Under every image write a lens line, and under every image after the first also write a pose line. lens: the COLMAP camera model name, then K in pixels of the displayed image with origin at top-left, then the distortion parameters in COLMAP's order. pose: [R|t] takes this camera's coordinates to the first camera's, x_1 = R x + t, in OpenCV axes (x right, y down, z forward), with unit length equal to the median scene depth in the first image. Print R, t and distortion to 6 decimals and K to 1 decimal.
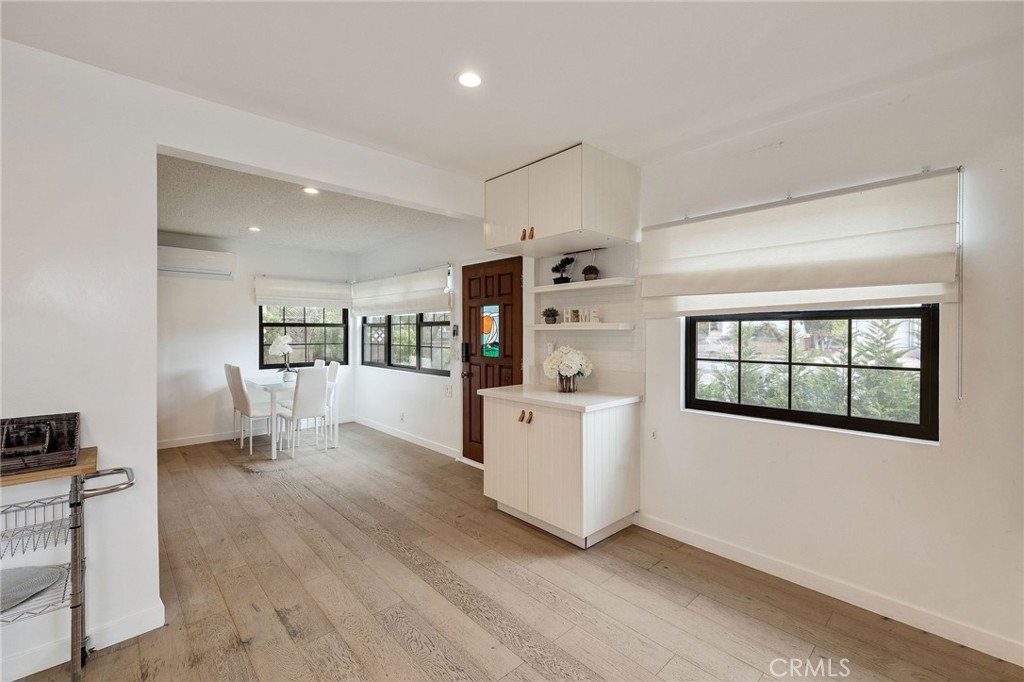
lens RADIAL K [[439.3, 0, 516.5], [0, 439.3, 335.1], [0, 0, 1]] dist [0.000419, 0.000251]
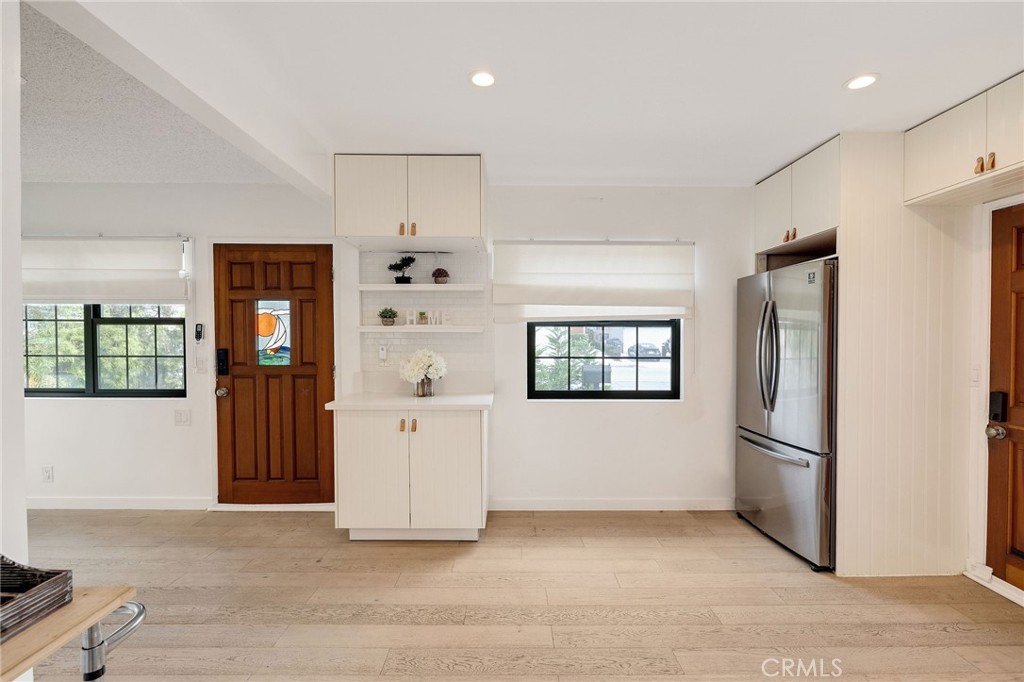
lens RADIAL K [[479.9, 0, 516.1], [0, 479.9, 342.0], [0, 0, 1]] dist [-0.006676, 0.000541]
pose [[0.672307, -0.007666, 0.740233, -0.577458], [0.001908, 0.999961, 0.008622, 0.000676], [-0.740270, -0.004384, 0.672296, 0.145240]]
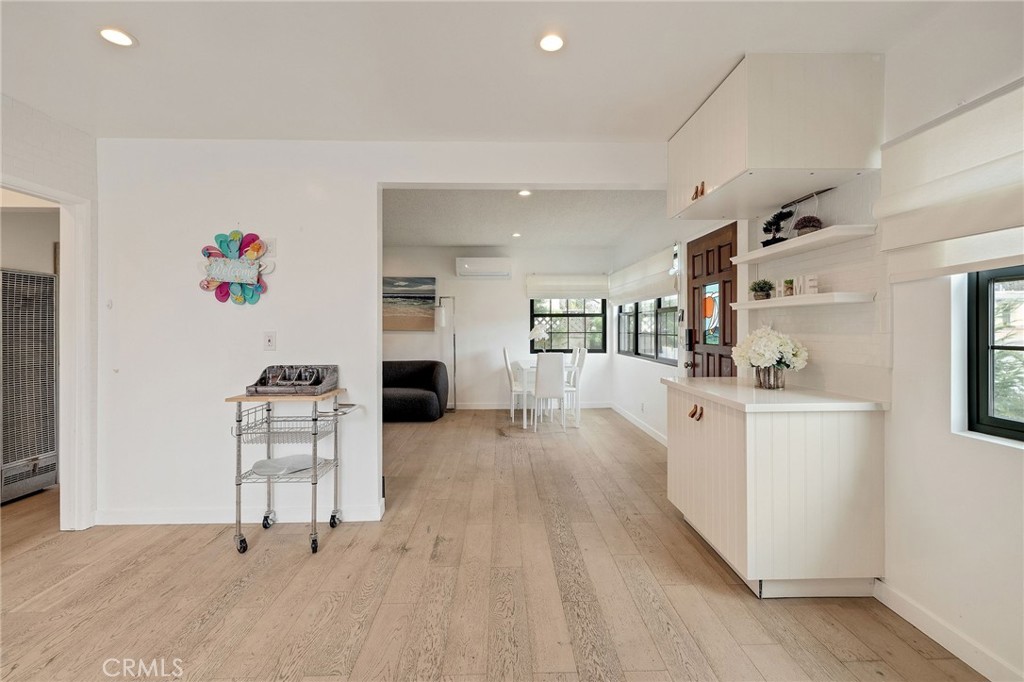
lens RADIAL K [[439.3, 0, 511.2], [0, 439.3, 329.5], [0, 0, 1]] dist [0.000419, 0.000251]
pose [[0.747078, -0.001474, -0.664734, 0.309668], [-0.000625, 0.999996, -0.002919, 0.032893], [0.664736, 0.002596, 0.747074, 0.150220]]
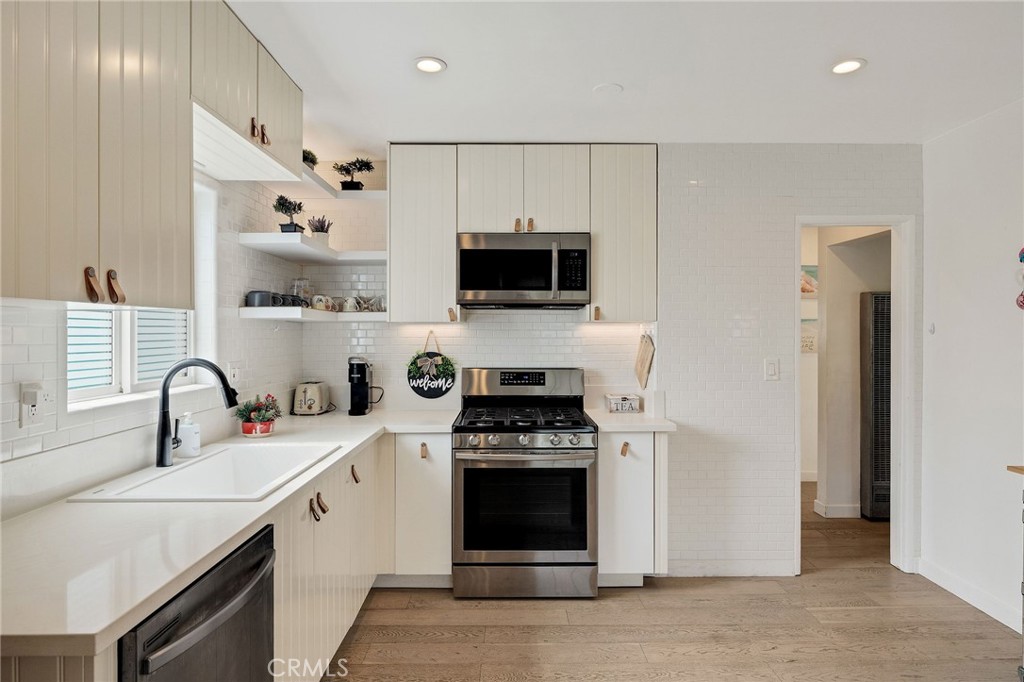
lens RADIAL K [[591.4, 0, 512.5], [0, 591.4, 331.6], [0, 0, 1]] dist [-0.004596, 0.001211]
pose [[-0.681616, -0.000081, -0.731710, 0.388200], [-0.004340, 0.999983, 0.003932, -0.019186], [0.731697, 0.005856, -0.681605, 0.461730]]
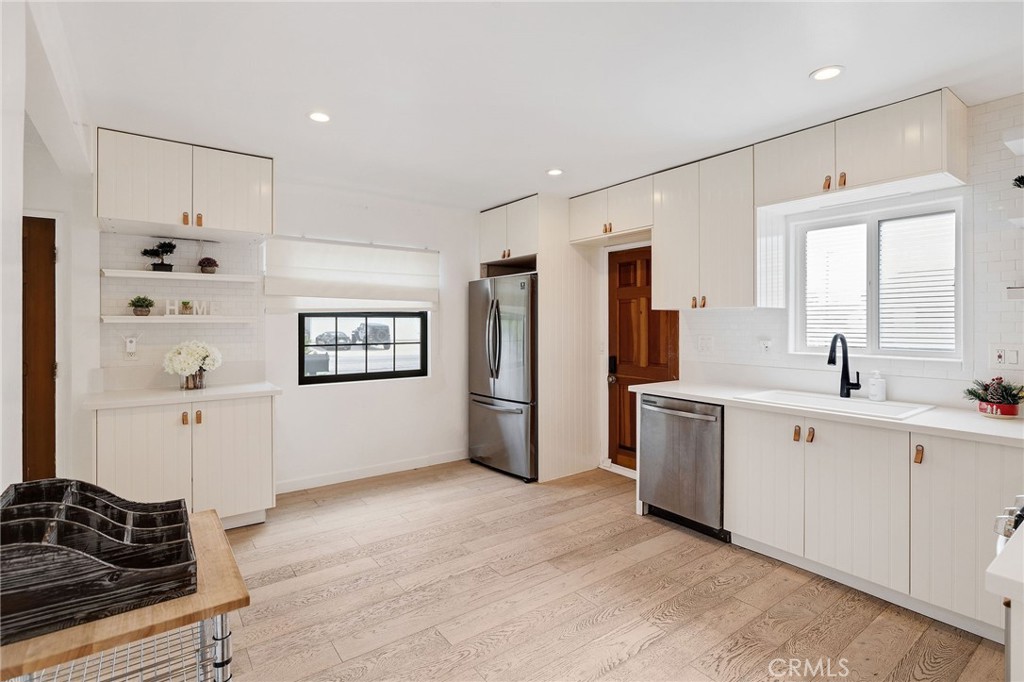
lens RADIAL K [[491.2, 0, 515.8], [0, 491.2, 320.4], [0, 0, 1]] dist [-0.014272, 0.003757]
pose [[0.107883, 0.005755, 0.994147, -0.921494], [0.007905, 0.999947, -0.006646, -0.005489], [-0.994132, 0.008576, 0.107831, 0.213495]]
